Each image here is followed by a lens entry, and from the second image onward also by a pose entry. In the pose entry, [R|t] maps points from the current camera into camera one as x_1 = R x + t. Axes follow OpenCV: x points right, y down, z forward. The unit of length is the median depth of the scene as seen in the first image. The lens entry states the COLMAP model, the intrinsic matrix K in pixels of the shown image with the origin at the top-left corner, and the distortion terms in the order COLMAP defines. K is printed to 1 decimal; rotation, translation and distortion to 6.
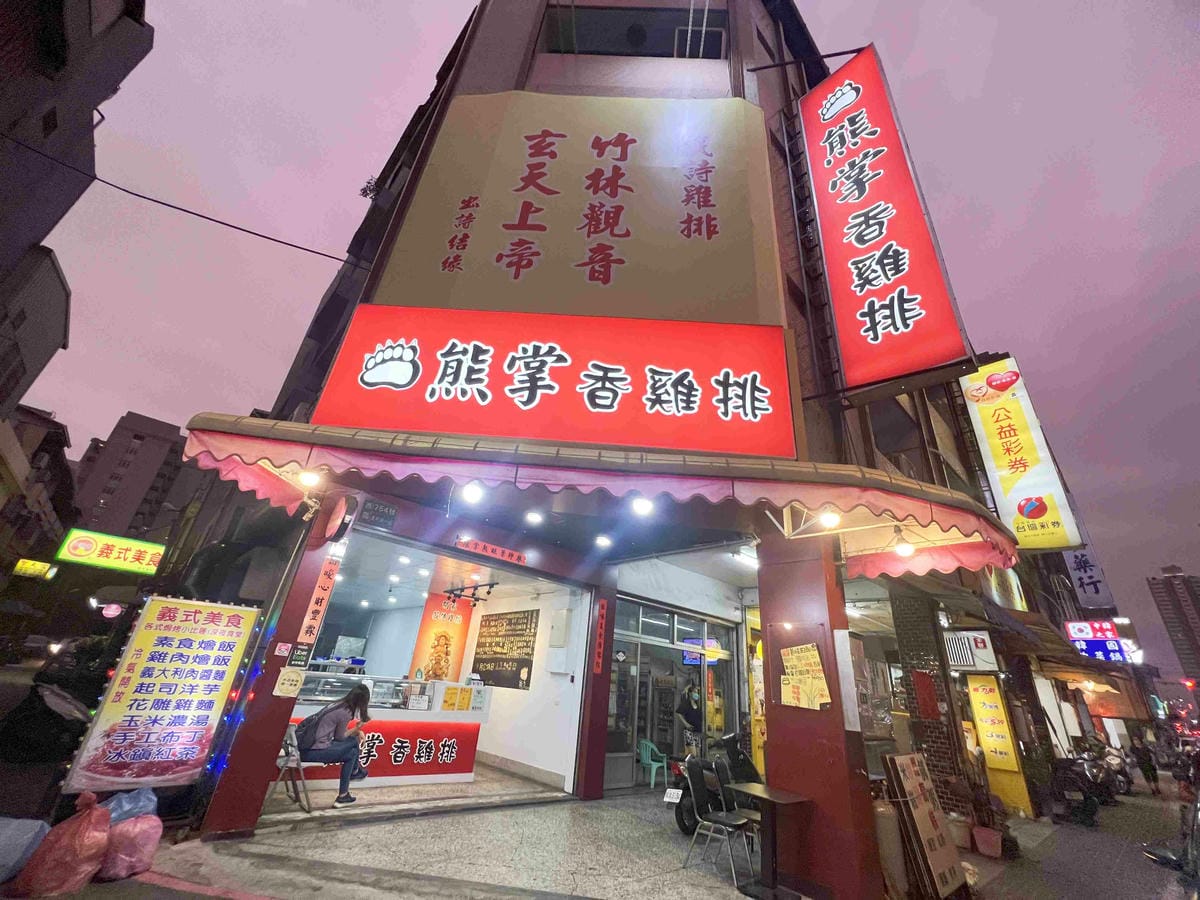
lens RADIAL K [[480.4, 0, 599.2], [0, 480.4, 450.6], [0, 0, 1]] dist [-0.001259, 0.000331]
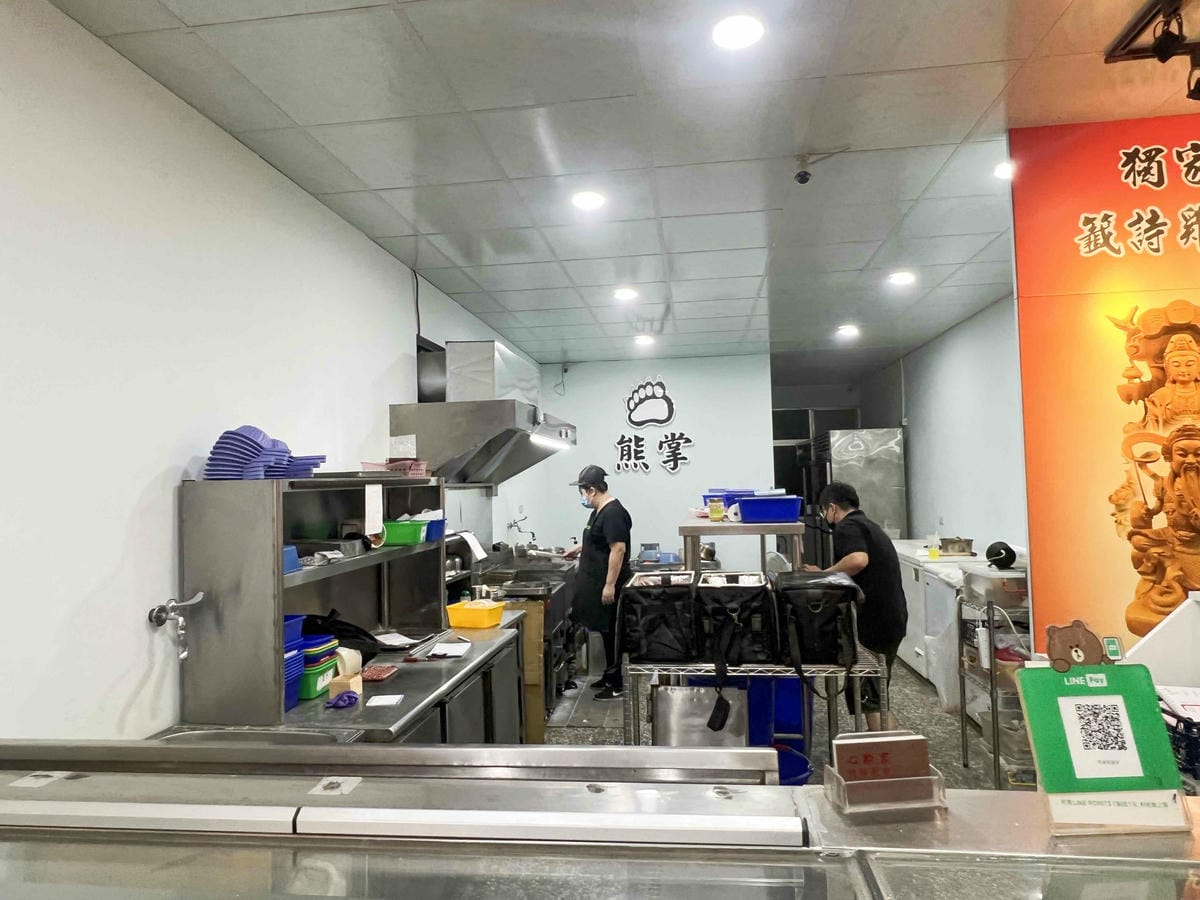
lens RADIAL K [[769.4, 0, 600.0], [0, 769.4, 450.0], [0, 0, 1]] dist [0.004095, 0.003383]
pose [[0.622056, -0.134265, -0.771375, -0.485845], [0.416240, 0.891147, 0.180555, 0.568414], [0.663167, -0.433393, 0.610230, 1.326180]]
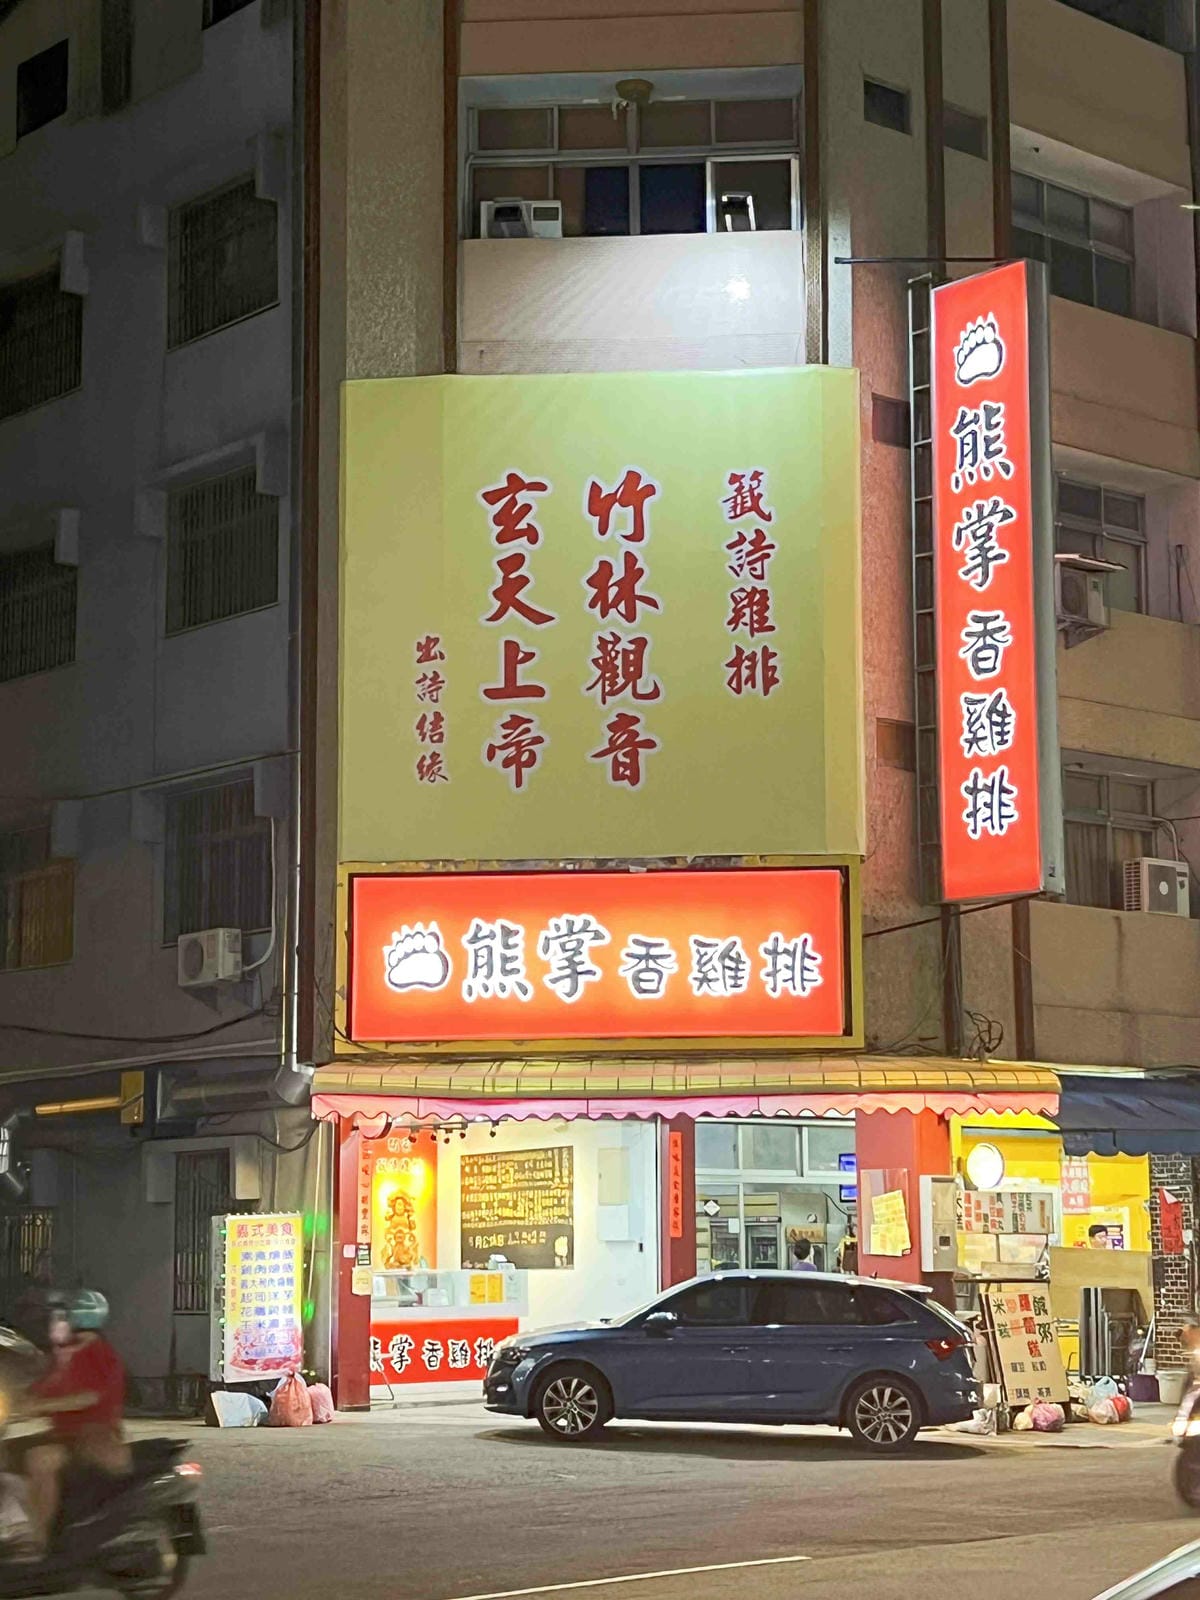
lens RADIAL K [[2879.2, 0, 600.0], [0, 2879.2, 800.0], [0, 0, 1]] dist [0.202151, -0.232597]
pose [[0.994378, -0.100273, -0.034025, 0.135449], [0.105848, 0.950144, 0.293297, -2.018235], [0.002919, -0.295250, 0.955416, -4.125280]]
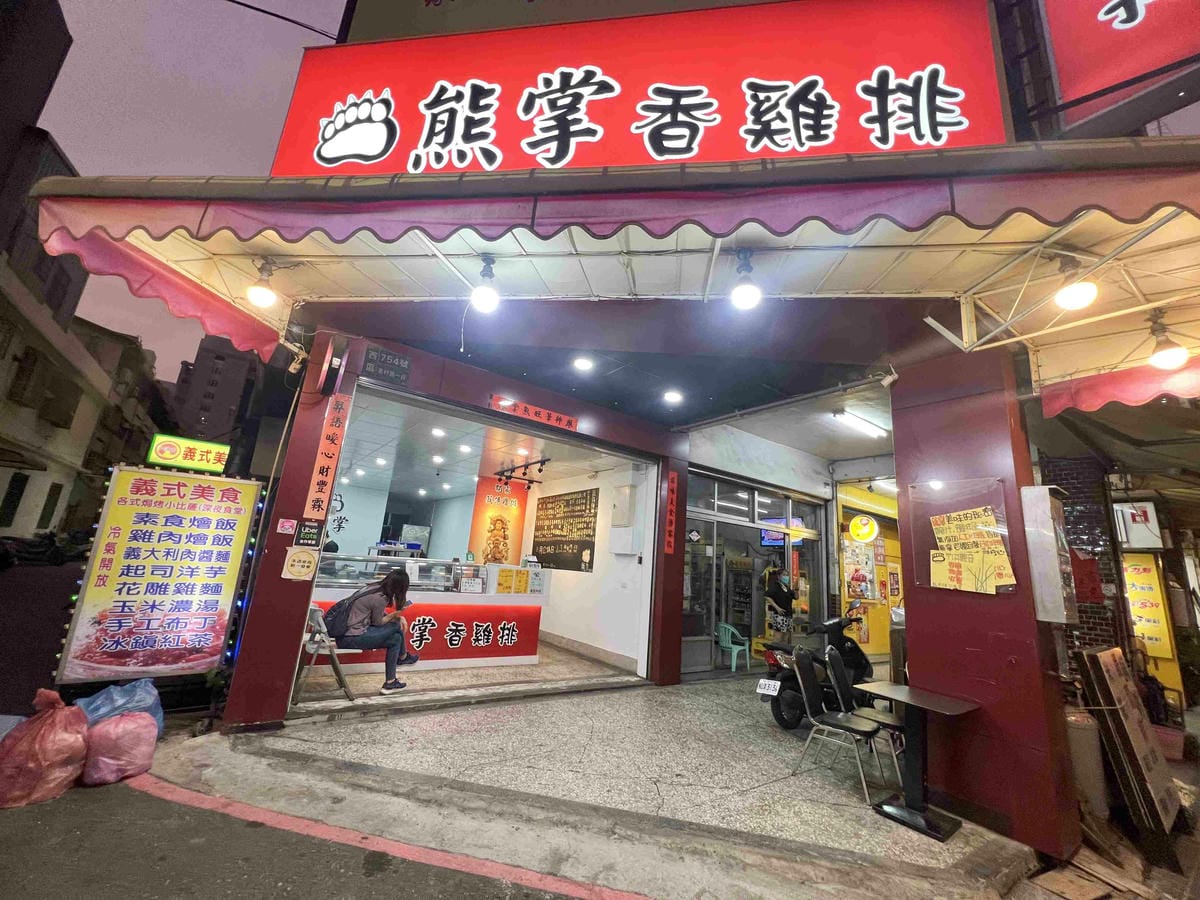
lens RADIAL K [[480.4, 0, 599.2], [0, 480.4, 450.6], [0, 0, 1]] dist [-0.001259, 0.000331]
pose [[0.992143, -0.036090, -0.119787, -0.027036], [0.060385, 0.976714, 0.205871, 0.143349], [0.109568, -0.211487, 0.971220, 0.275410]]
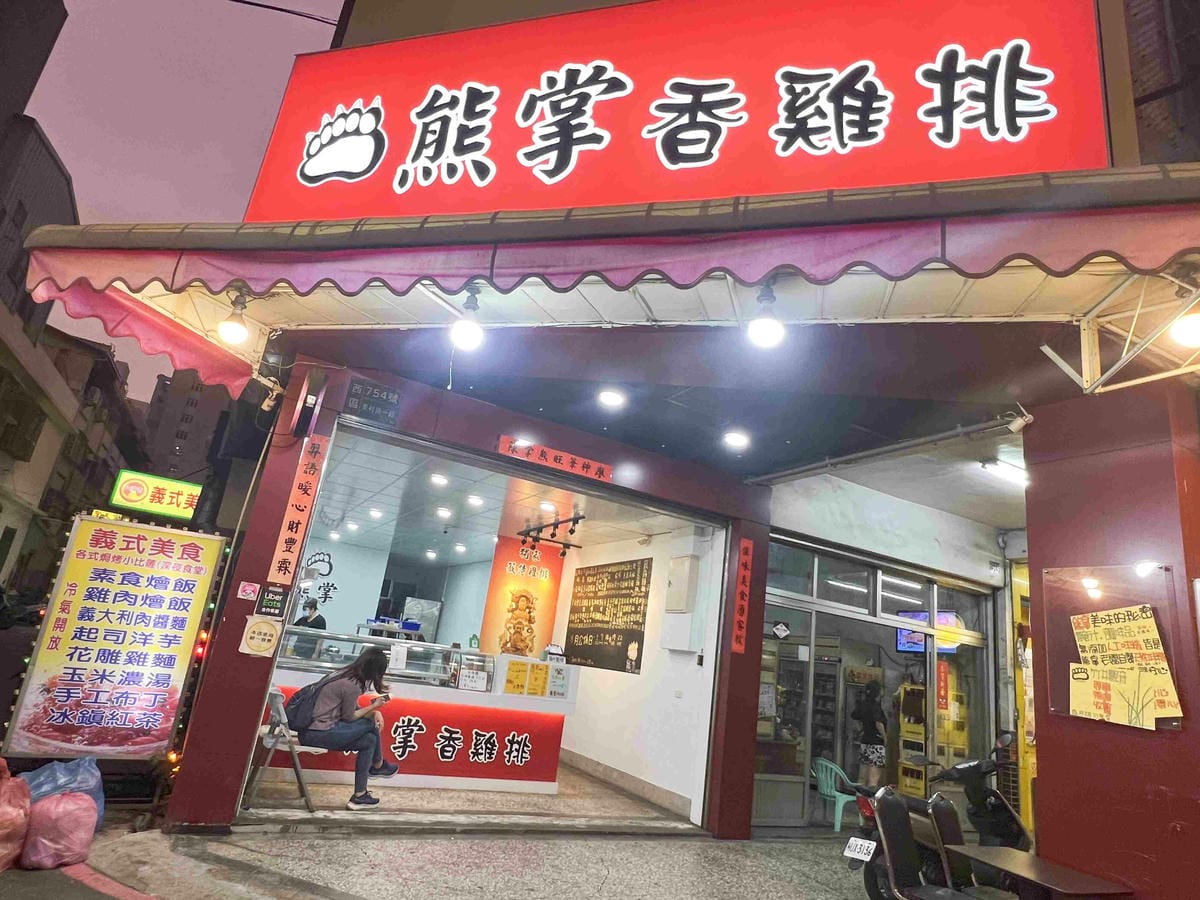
lens RADIAL K [[692.6, 0, 593.0], [0, 692.6, 451.7], [0, 0, 1]] dist [-0.001975, 0.000069]
pose [[0.964331, -0.031376, -0.262835, 0.086482], [0.066927, 0.989588, 0.127421, 0.113507], [0.256100, -0.140467, 0.956390, 0.186838]]
